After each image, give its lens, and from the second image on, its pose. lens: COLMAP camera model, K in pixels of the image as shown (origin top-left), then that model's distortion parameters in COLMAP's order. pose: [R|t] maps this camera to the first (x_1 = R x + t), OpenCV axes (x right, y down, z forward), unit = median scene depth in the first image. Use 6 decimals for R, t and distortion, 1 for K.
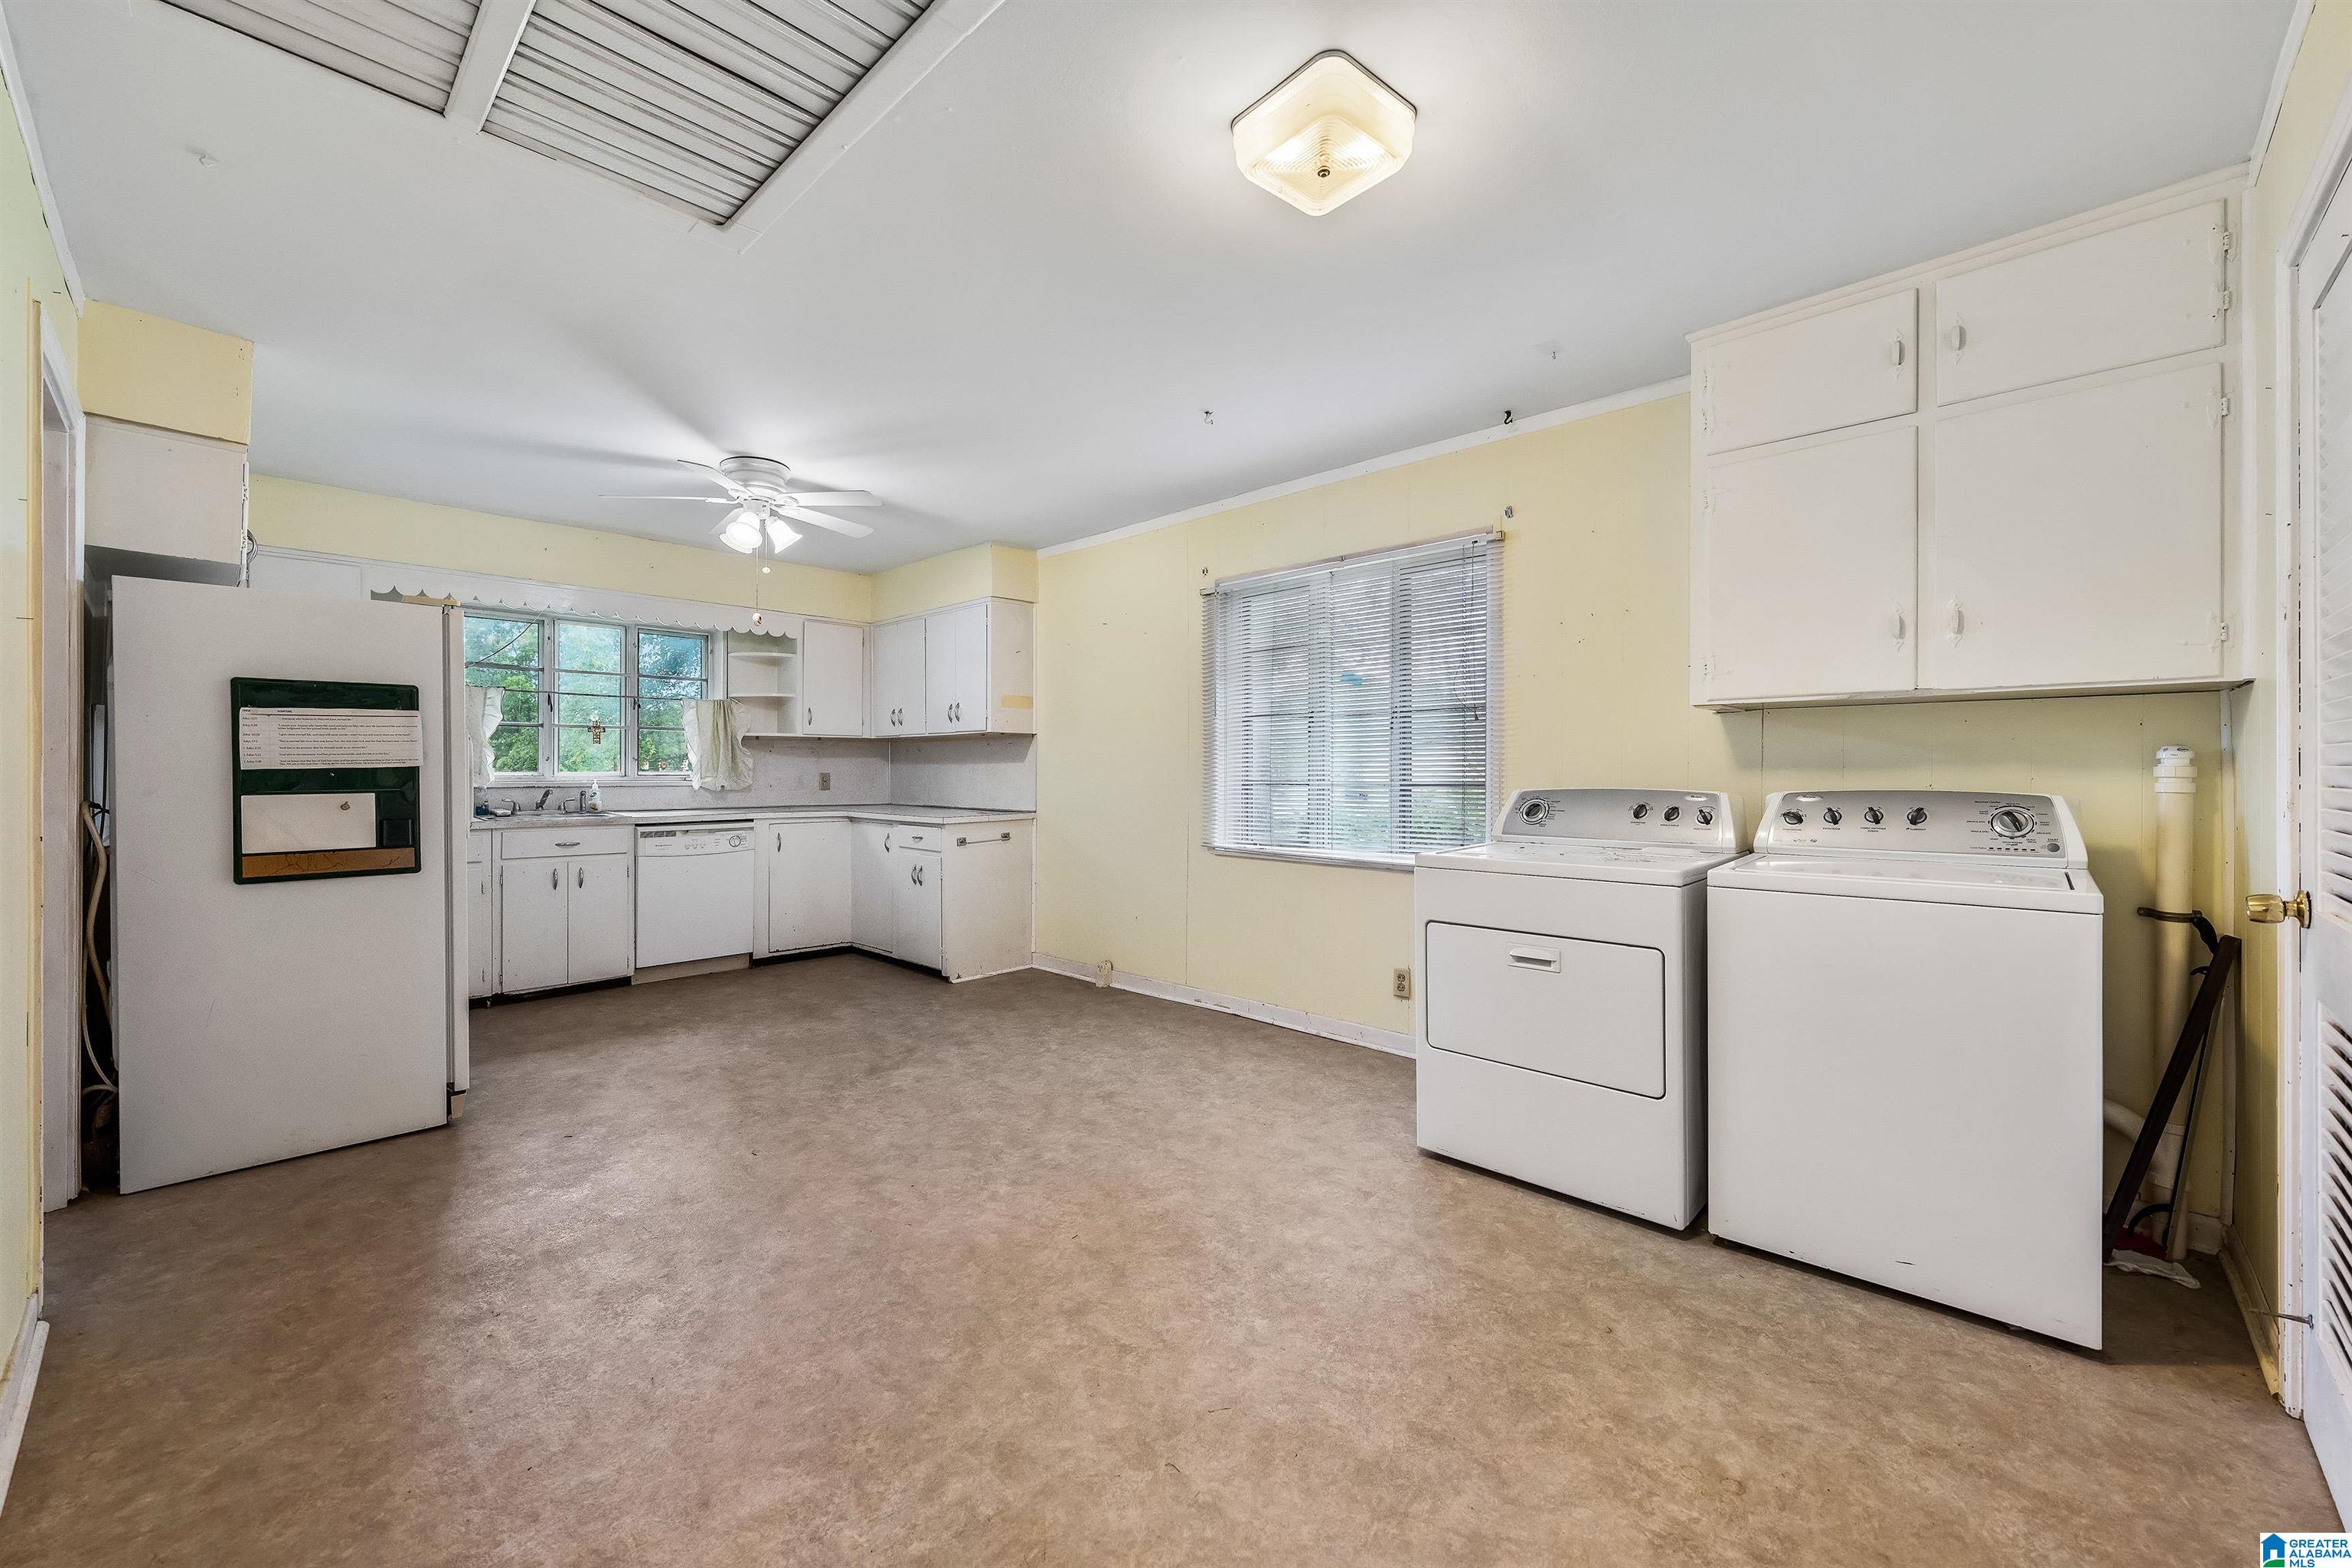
lens RADIAL K [[930.0, 0, 1168.0], [0, 930.0, 773.4], [0, 0, 1]] dist [0.002614, -0.000175]
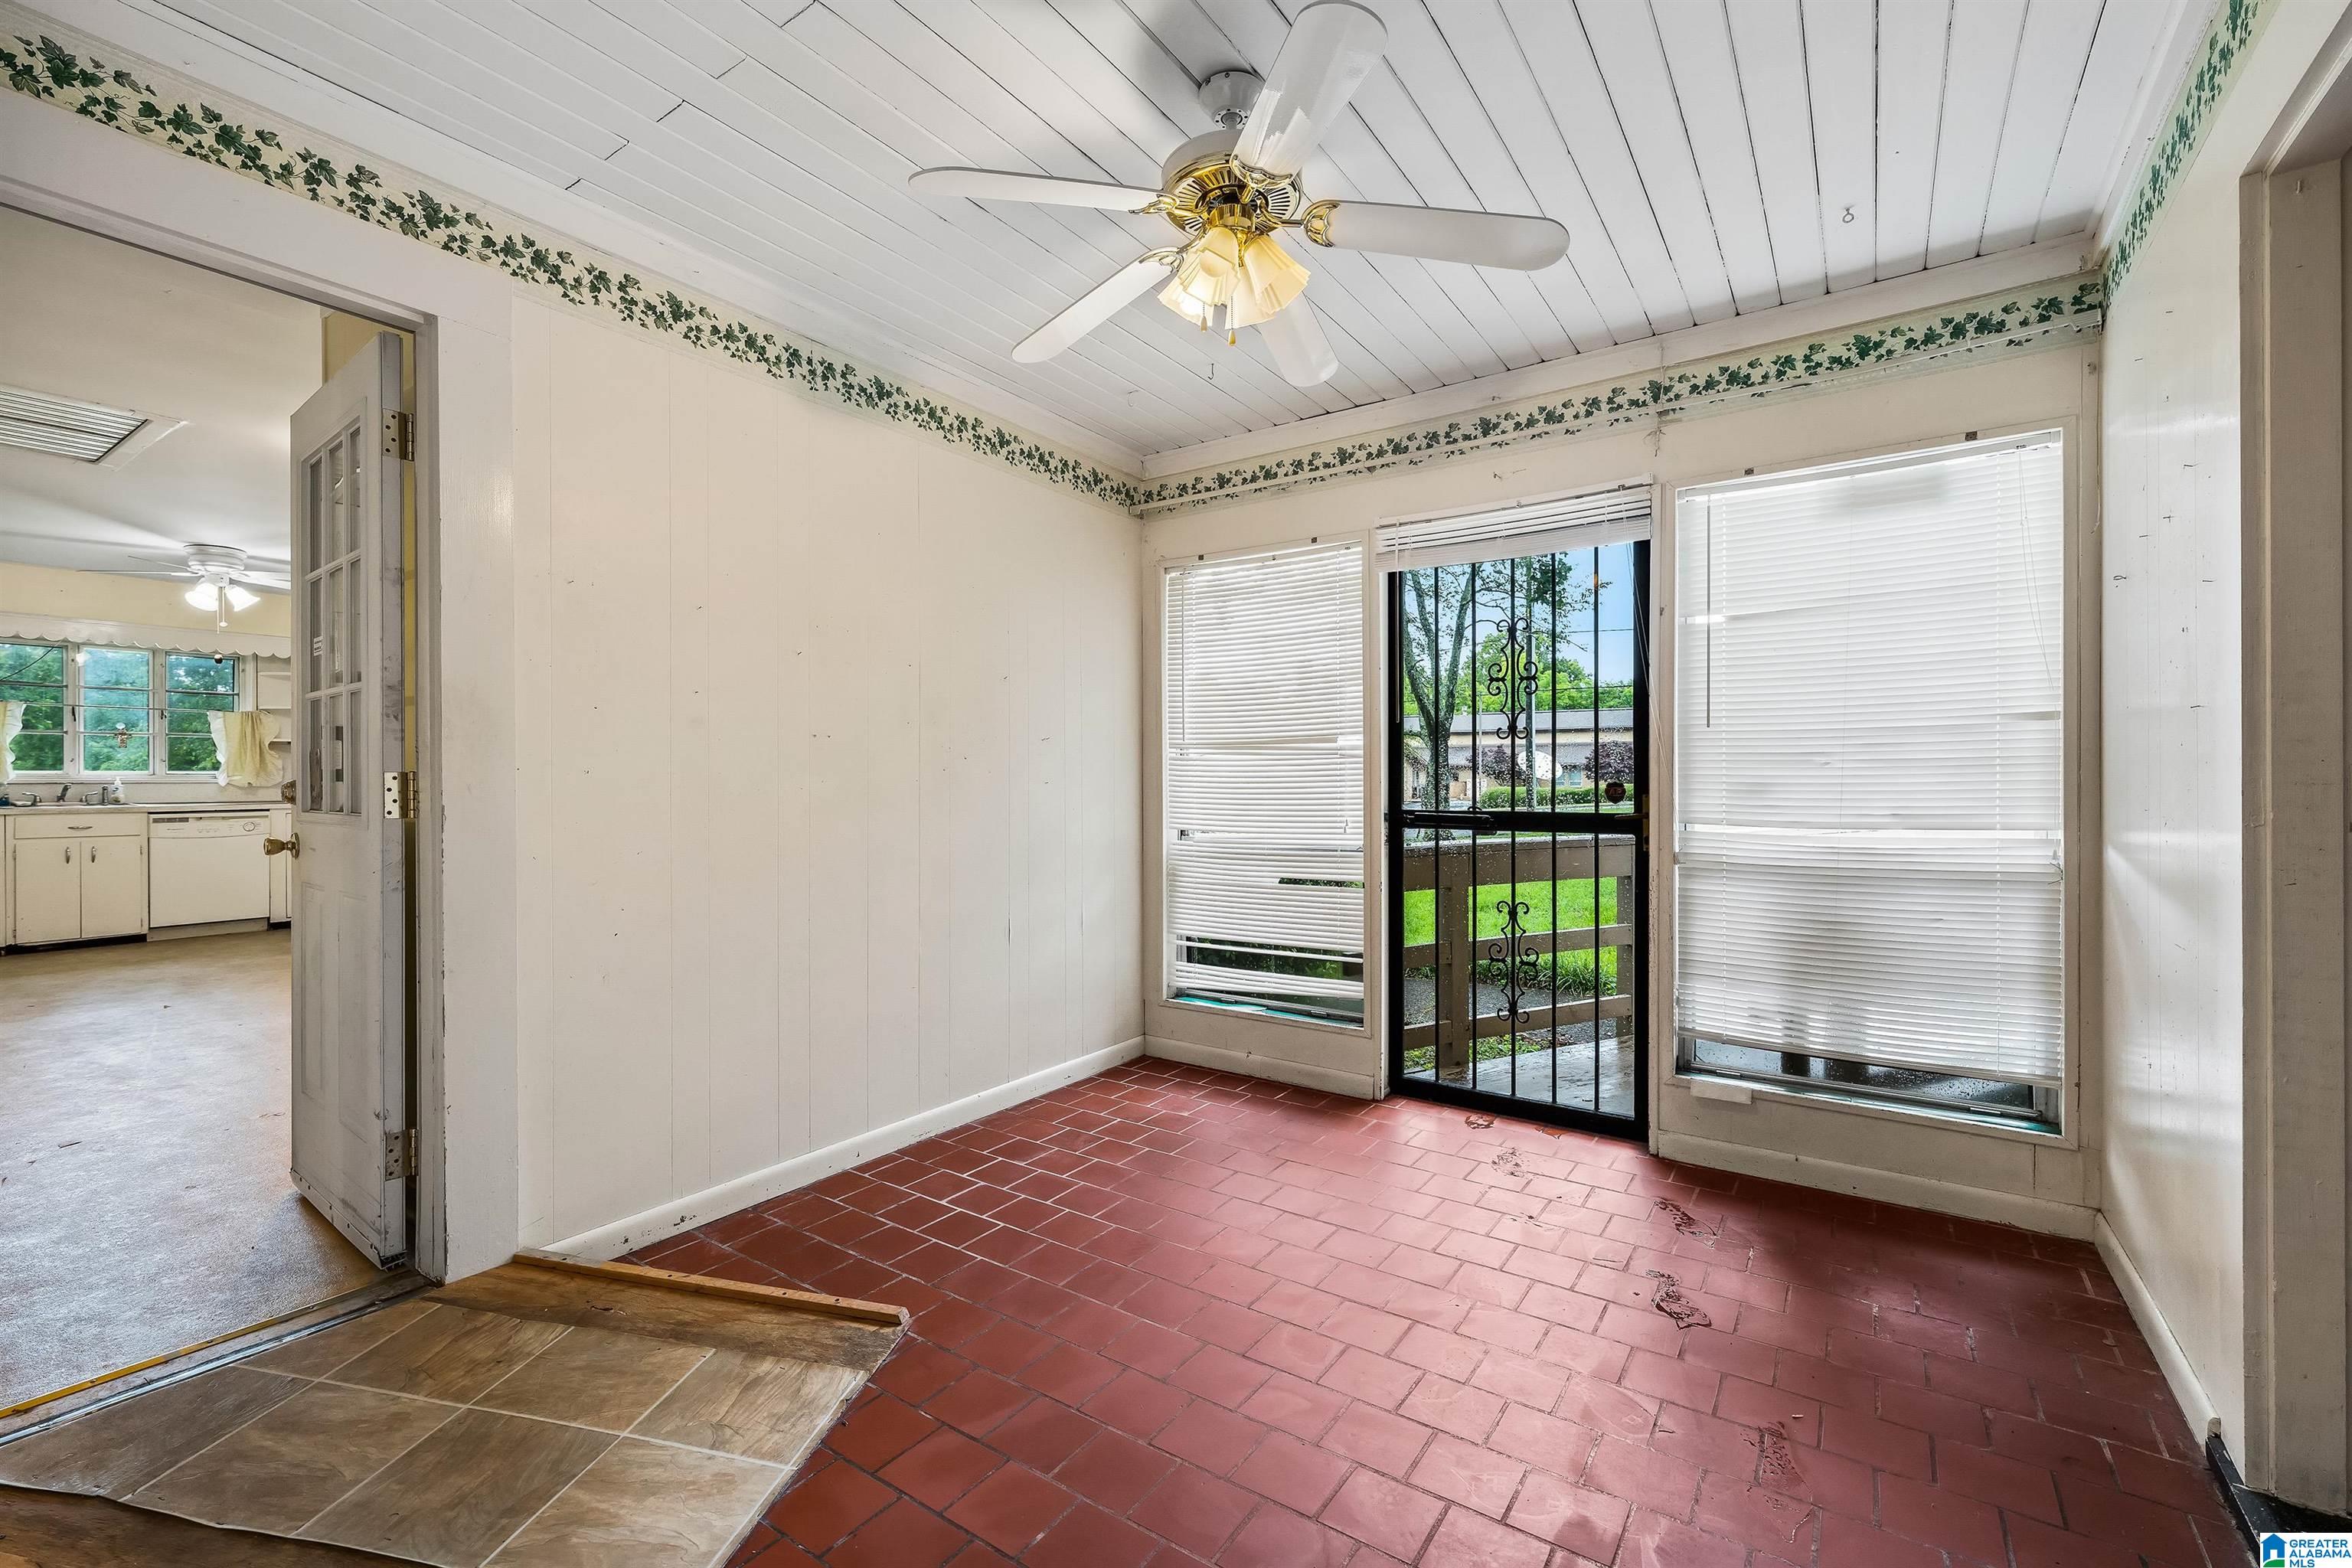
lens RADIAL K [[1004.7, 0, 1180.8], [0, 1004.7, 782.5], [0, 0, 1]] dist [0.001158, 0.000186]
pose [[0.985476, -0.001616, 0.169809, 0.544498], [0.000516, 0.999979, 0.006520, 0.006056], [-0.169816, -0.006337, 0.985455, -0.548120]]
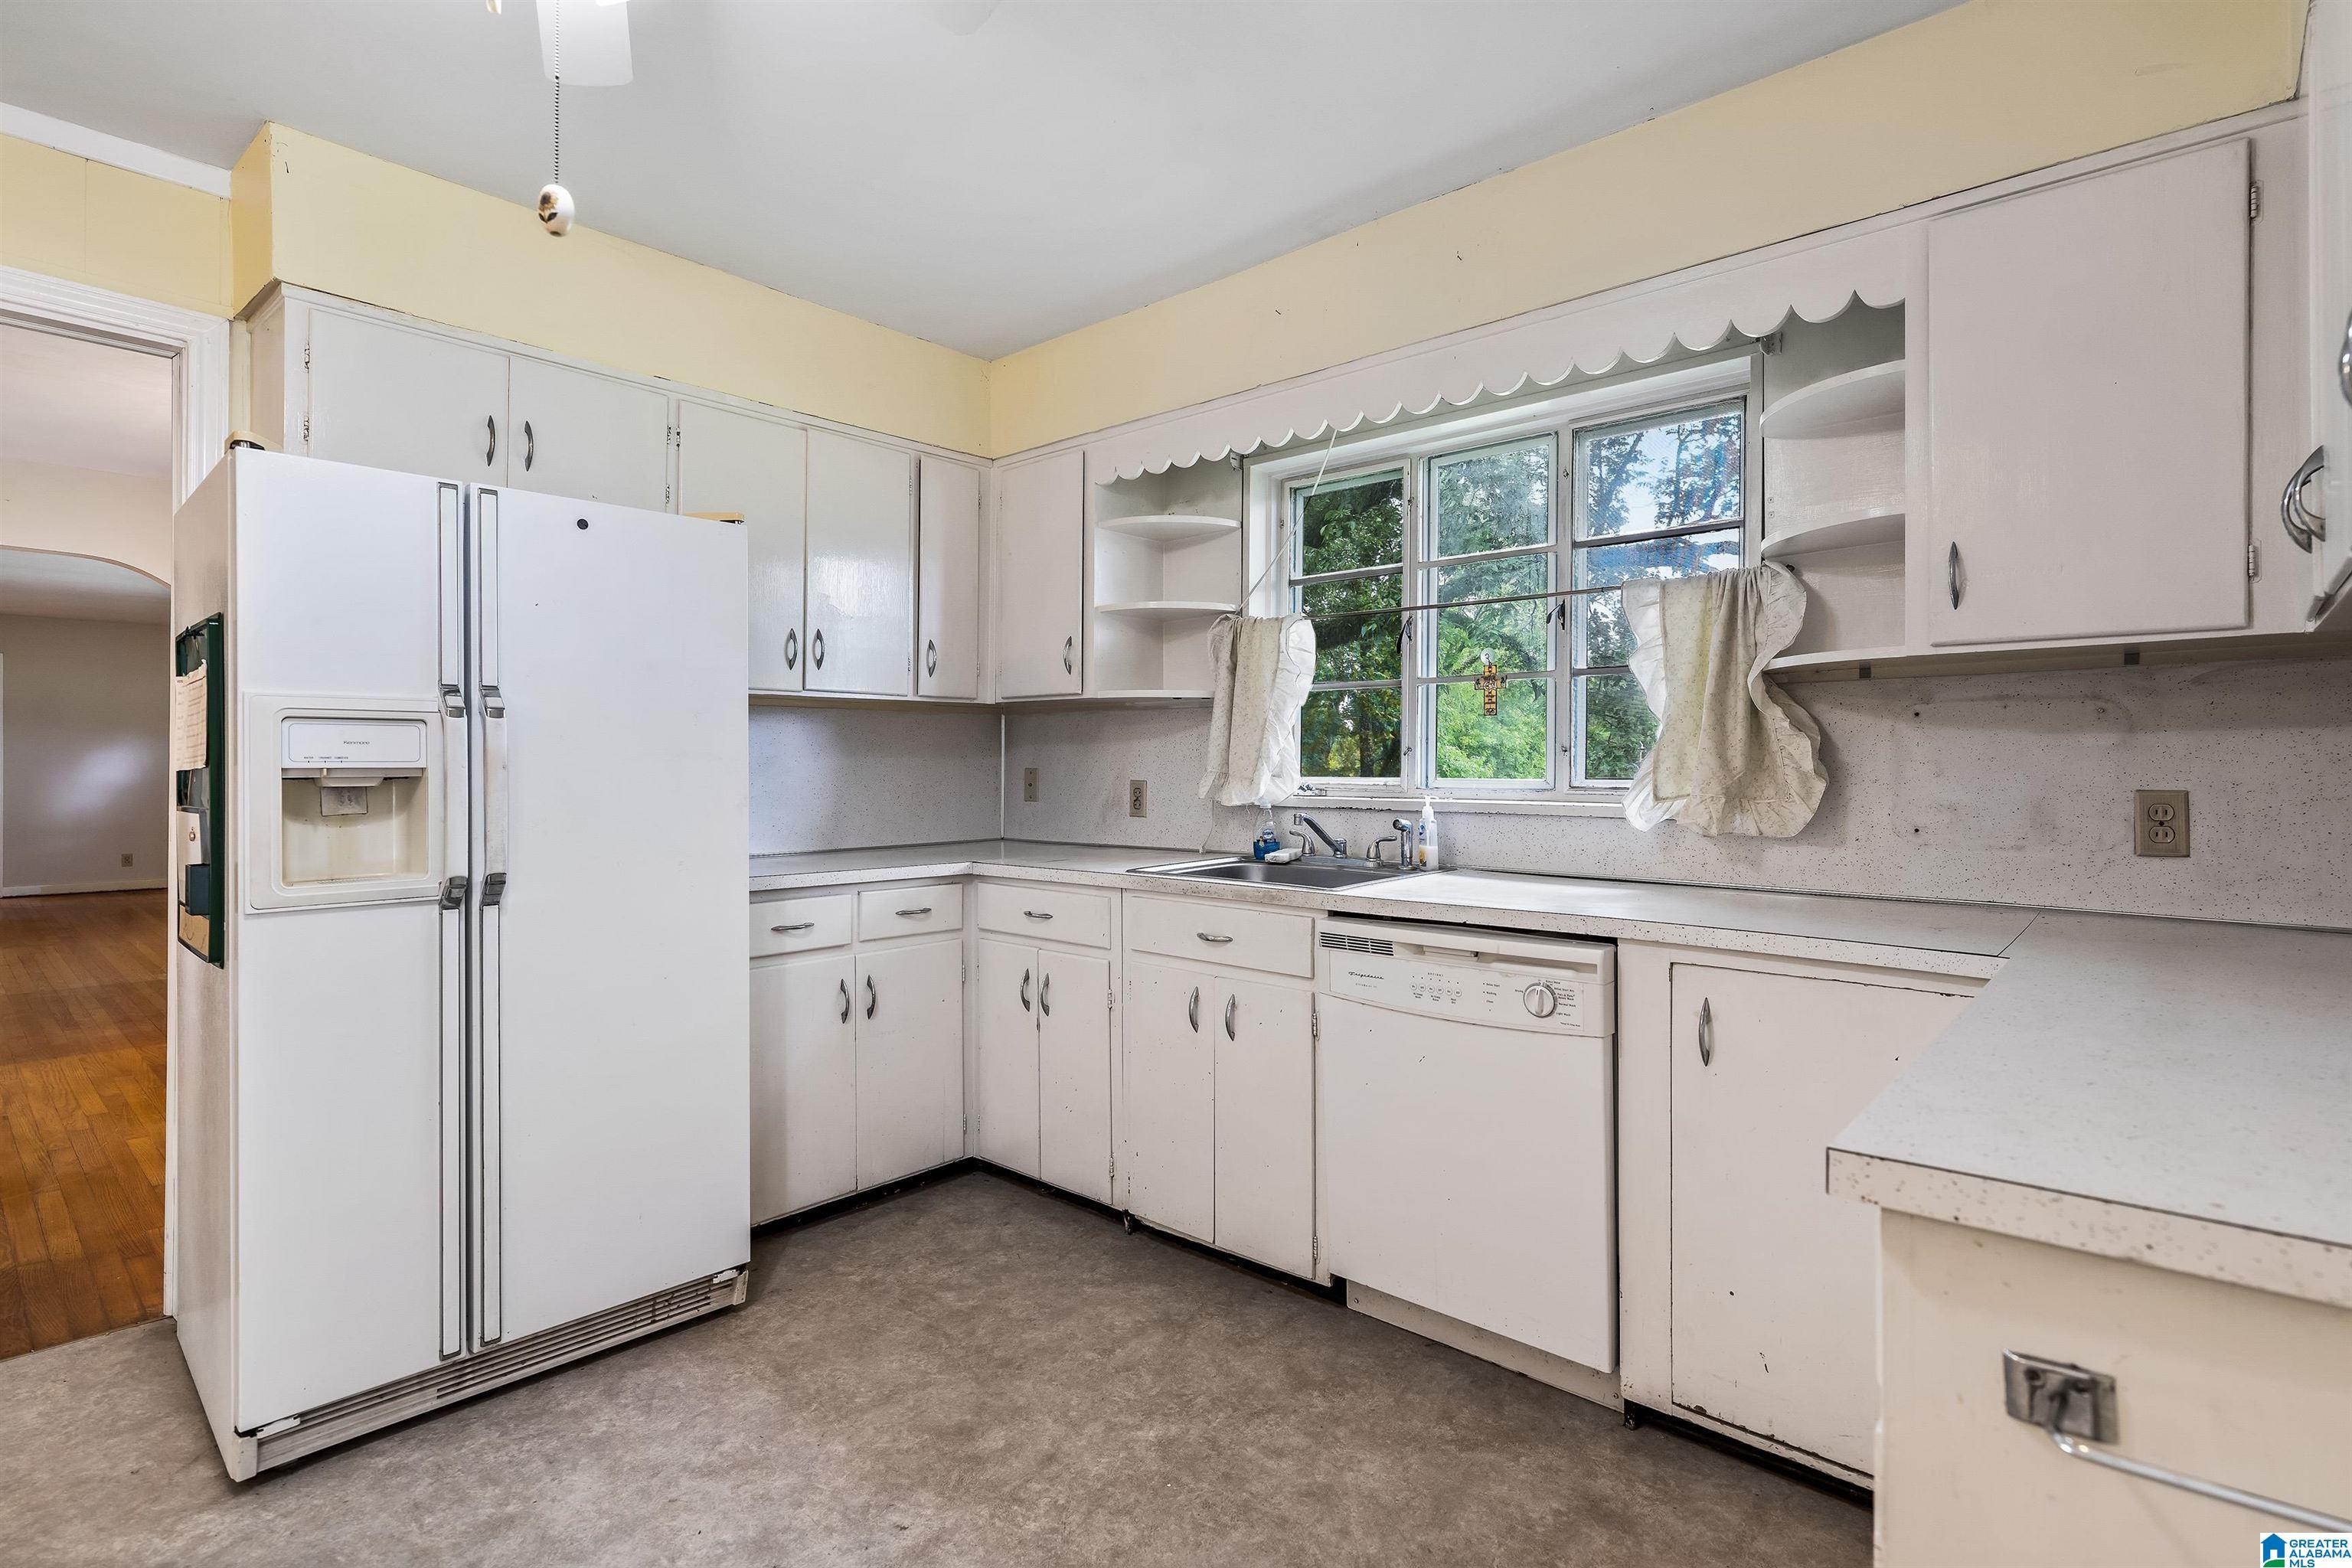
lens RADIAL K [[1127.2, 0, 1171.2], [0, 1127.2, 771.7], [0, 0, 1]] dist [0.001783, 0.000008]
pose [[0.025781, 0.001778, -0.999666, -0.084117], [-0.002685, 0.999995, 0.001709, -0.006027], [0.999664, 0.002640, 0.025786, 0.882331]]
